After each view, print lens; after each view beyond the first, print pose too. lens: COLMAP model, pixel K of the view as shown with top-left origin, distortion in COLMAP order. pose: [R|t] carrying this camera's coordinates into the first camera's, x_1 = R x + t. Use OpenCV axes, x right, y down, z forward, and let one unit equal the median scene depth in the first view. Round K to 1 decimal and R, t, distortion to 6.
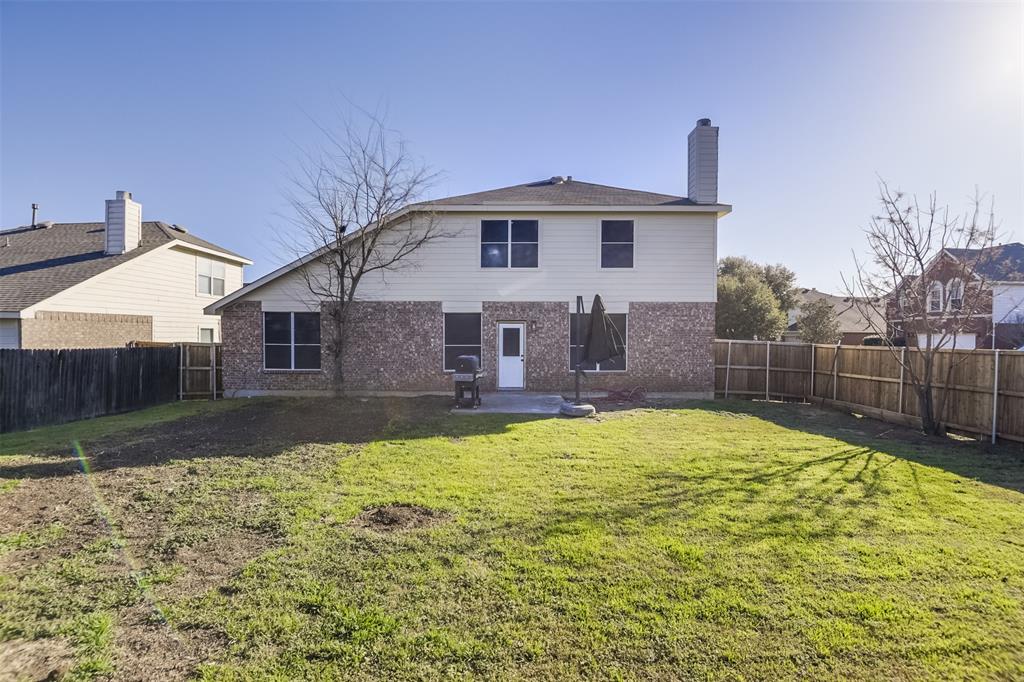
lens RADIAL K [[505.4, 0, 512.4], [0, 505.4, 344.0], [0, 0, 1]] dist [-0.023871, -0.000611]
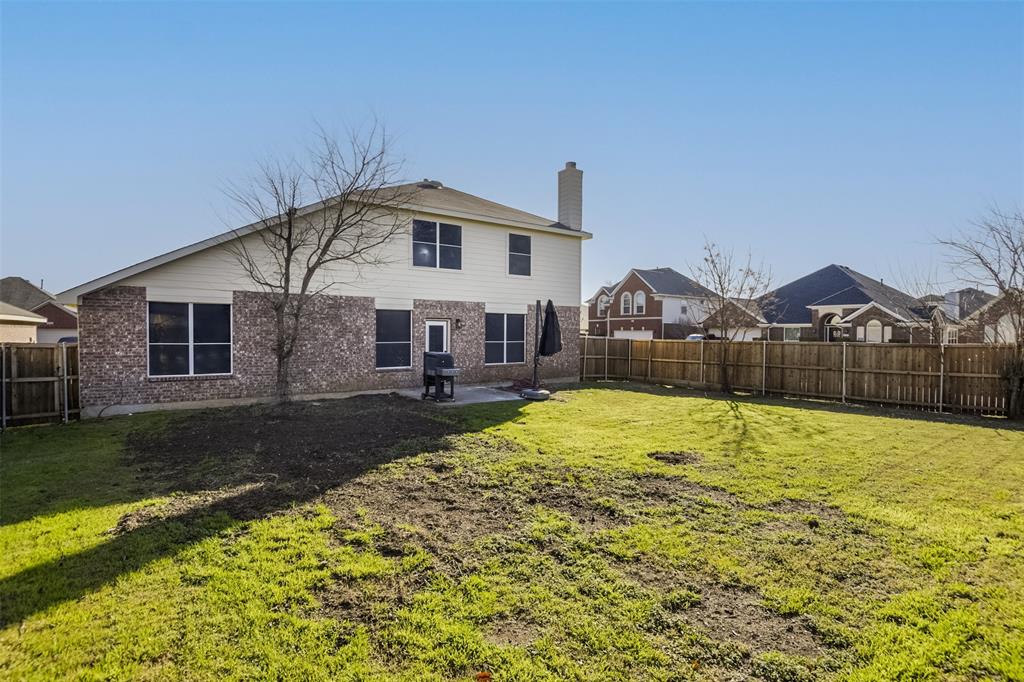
lens RADIAL K [[518.6, 0, 514.7], [0, 518.6, 339.6], [0, 0, 1]] dist [-0.001586, -0.029248]
pose [[0.797076, -0.008203, 0.603824, -0.528762], [0.006678, 0.999966, 0.004770, -0.005834], [-0.603842, 0.000230, 0.797104, 0.041165]]
